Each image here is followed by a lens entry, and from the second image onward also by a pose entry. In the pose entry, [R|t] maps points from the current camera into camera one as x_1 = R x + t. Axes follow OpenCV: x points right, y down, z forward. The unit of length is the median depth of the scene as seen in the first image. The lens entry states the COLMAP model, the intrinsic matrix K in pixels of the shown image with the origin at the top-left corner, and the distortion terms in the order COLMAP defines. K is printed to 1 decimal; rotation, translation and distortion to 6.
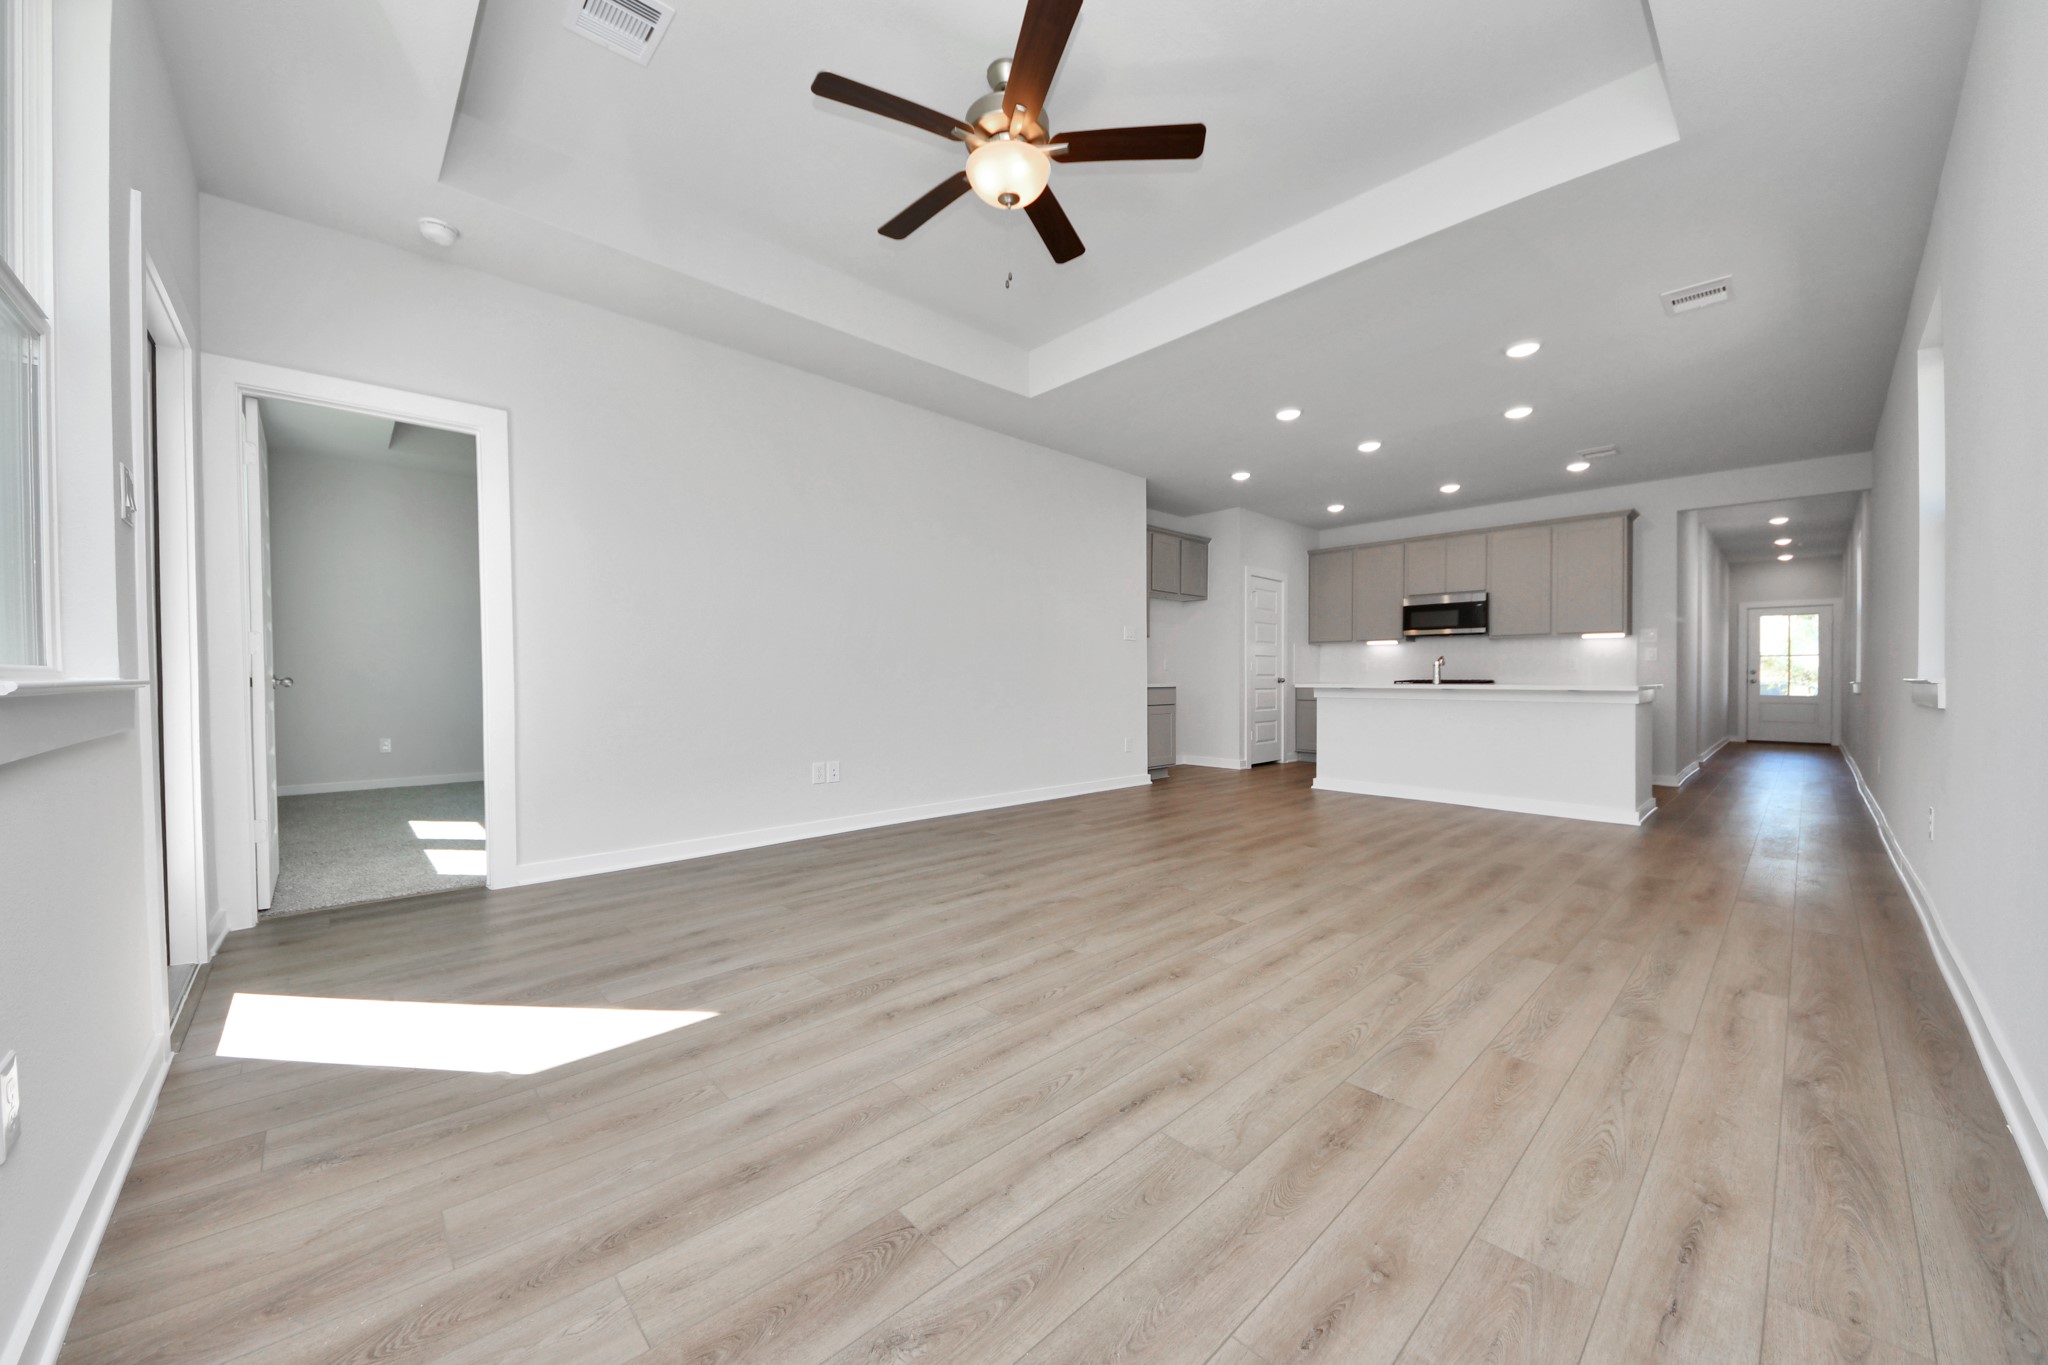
lens RADIAL K [[732.0, 0, 1005.1], [0, 732.0, 694.1], [0, 0, 1]] dist [0.008358, -0.007561]
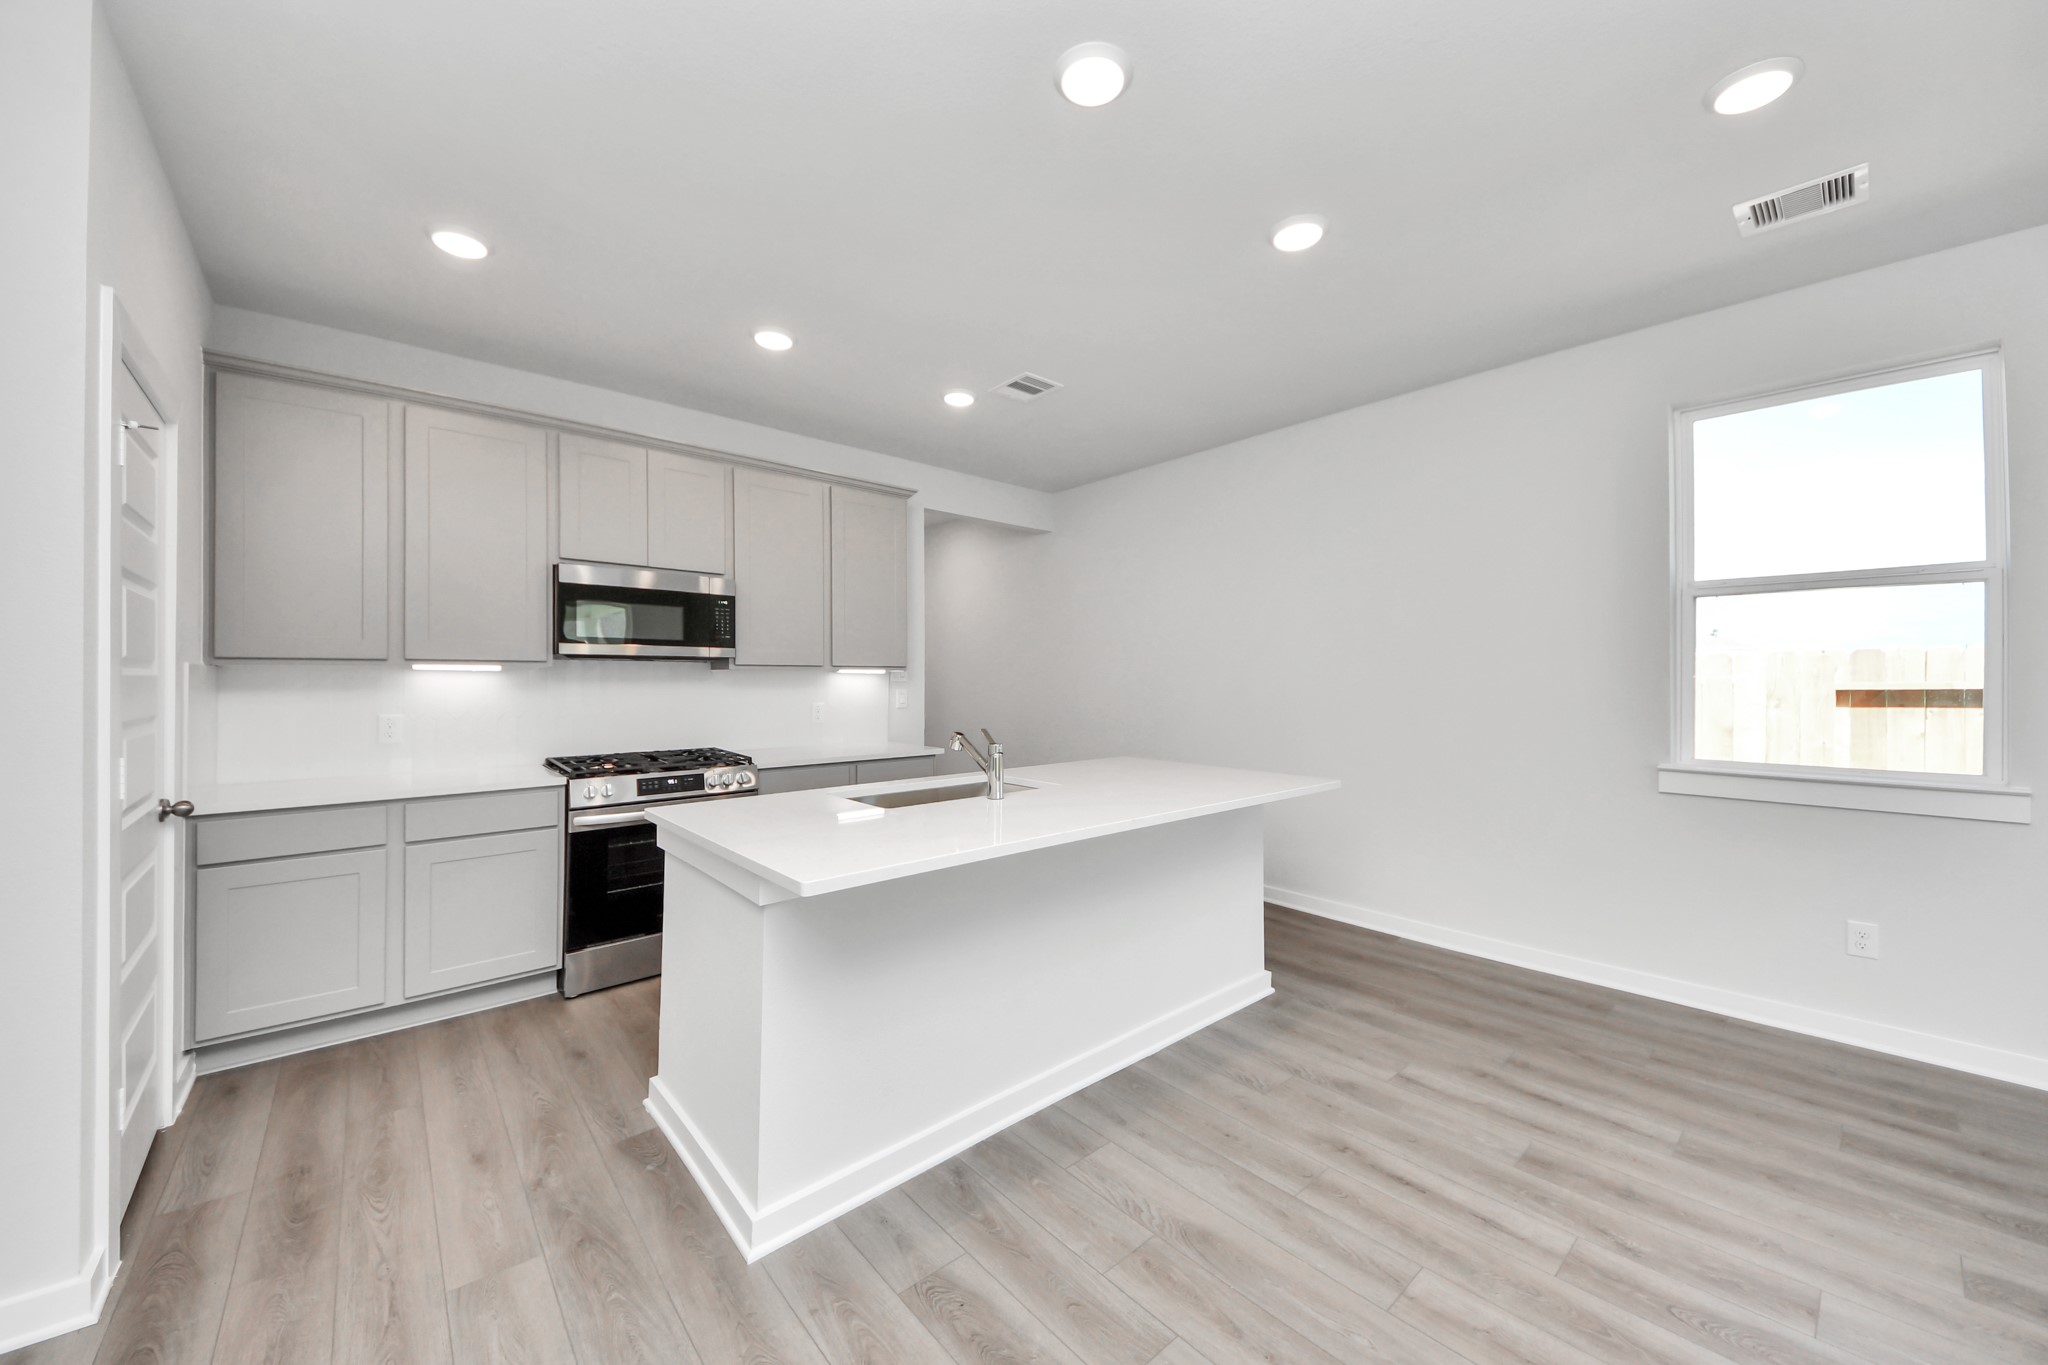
lens RADIAL K [[732.0, 0, 1050.0], [0, 732.0, 678.1], [0, 0, 1]] dist [0.008358, -0.007561]
pose [[-0.002175, 0.004327, 0.999988, 0.389026], [0.024065, 0.999701, -0.004274, -0.167952], [-0.999708, 0.024055, -0.002278, 2.100060]]
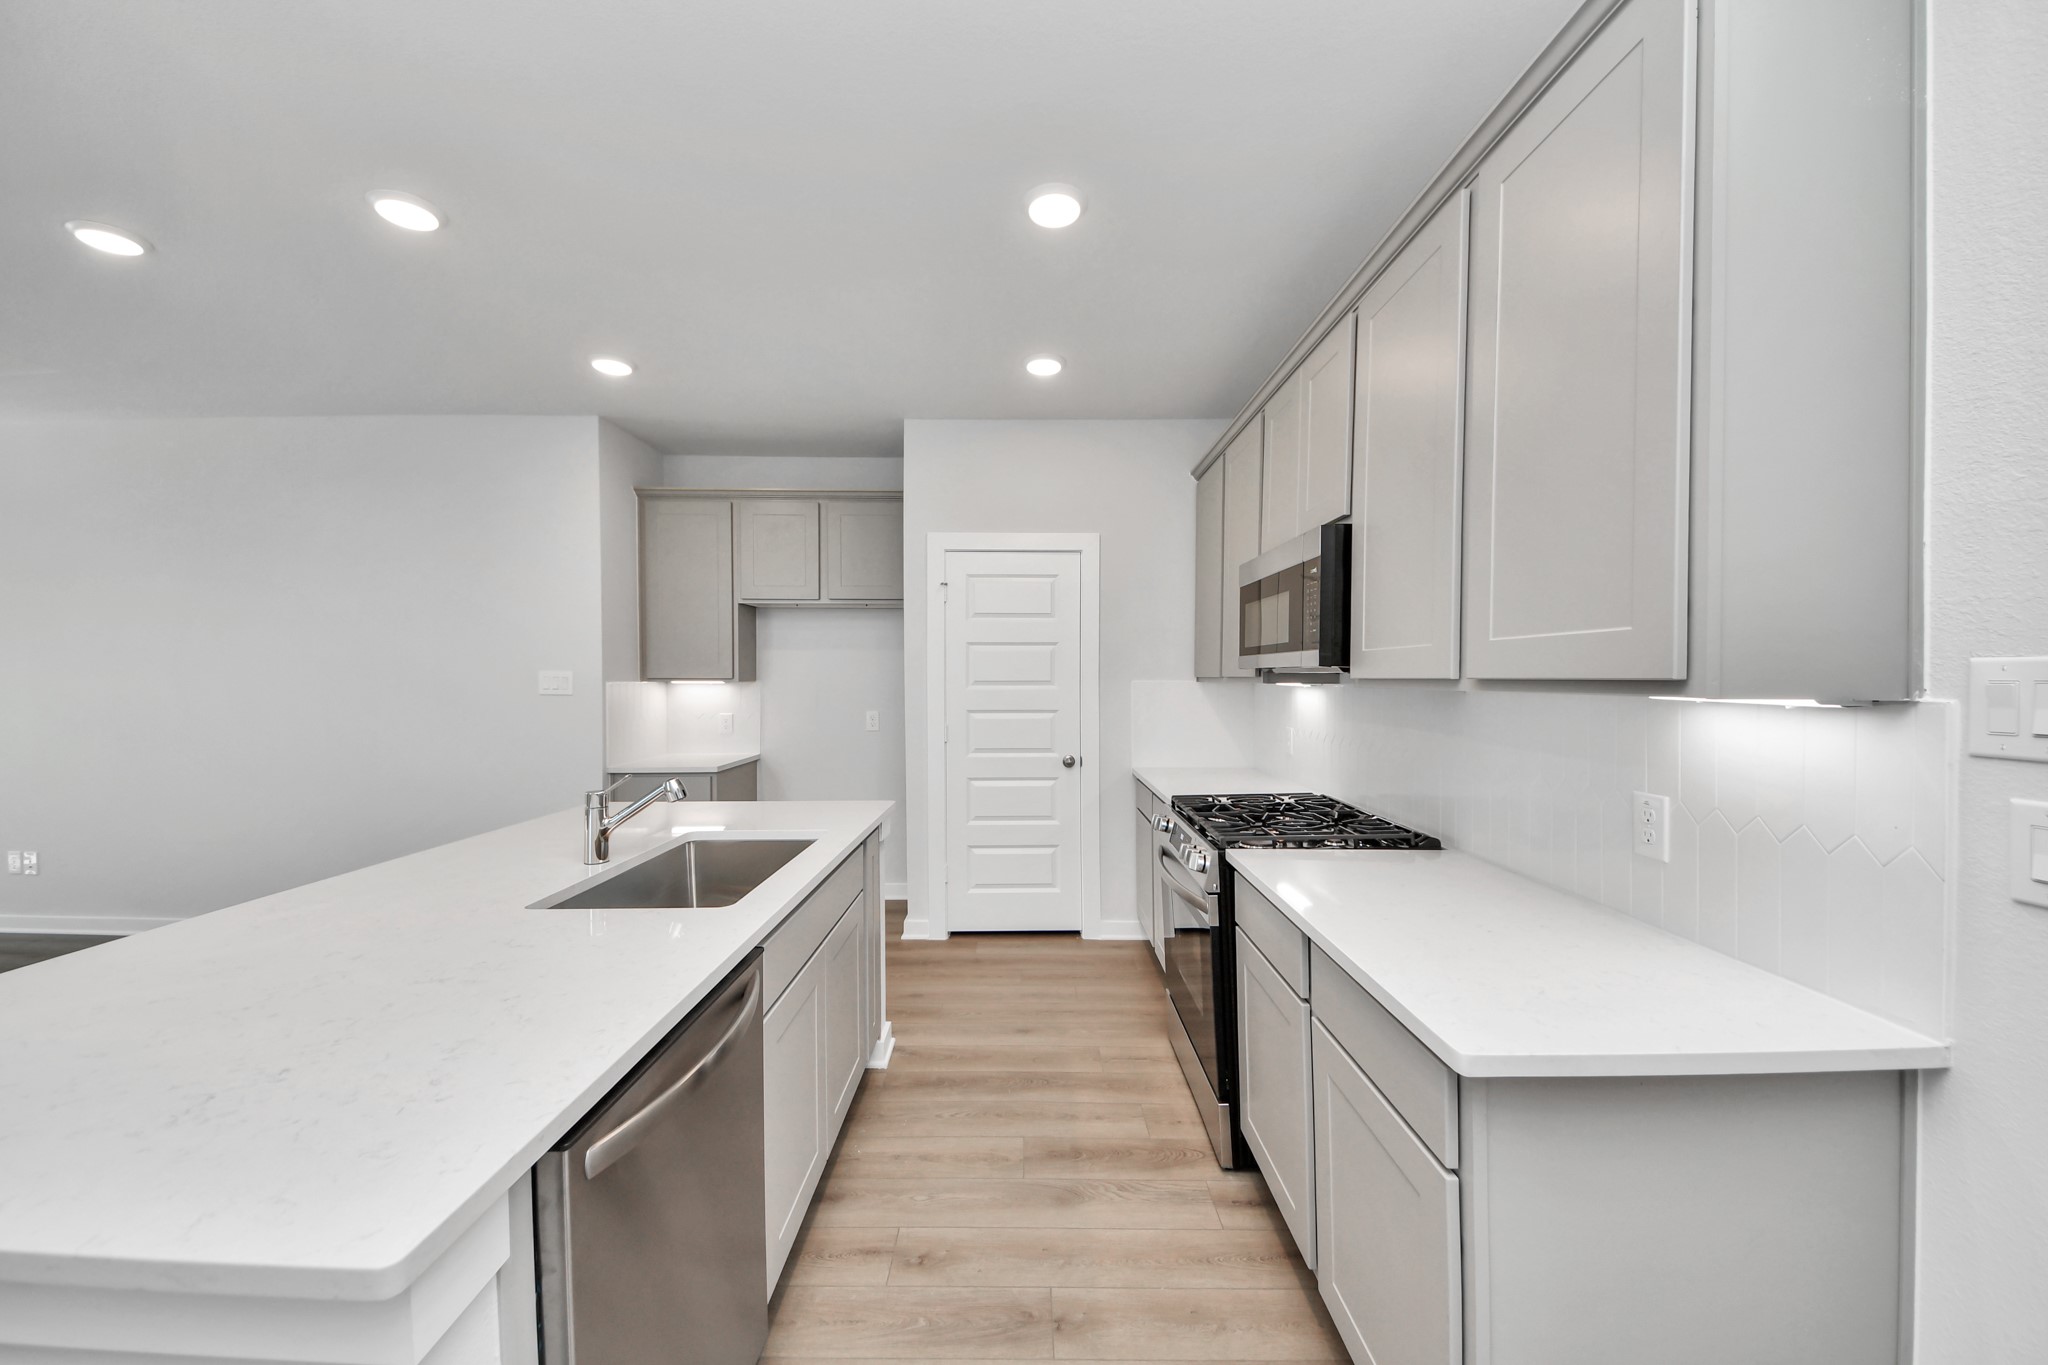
lens RADIAL K [[732.0, 0, 1031.9], [0, 732.0, 674.1], [0, 0, 1]] dist [0.008358, -0.007561]
pose [[0.737322, -0.004793, -0.675525, 2.033165], [-0.012797, 0.999696, -0.021061, -0.198359], [0.675421, 0.024174, 0.737036, 1.922446]]
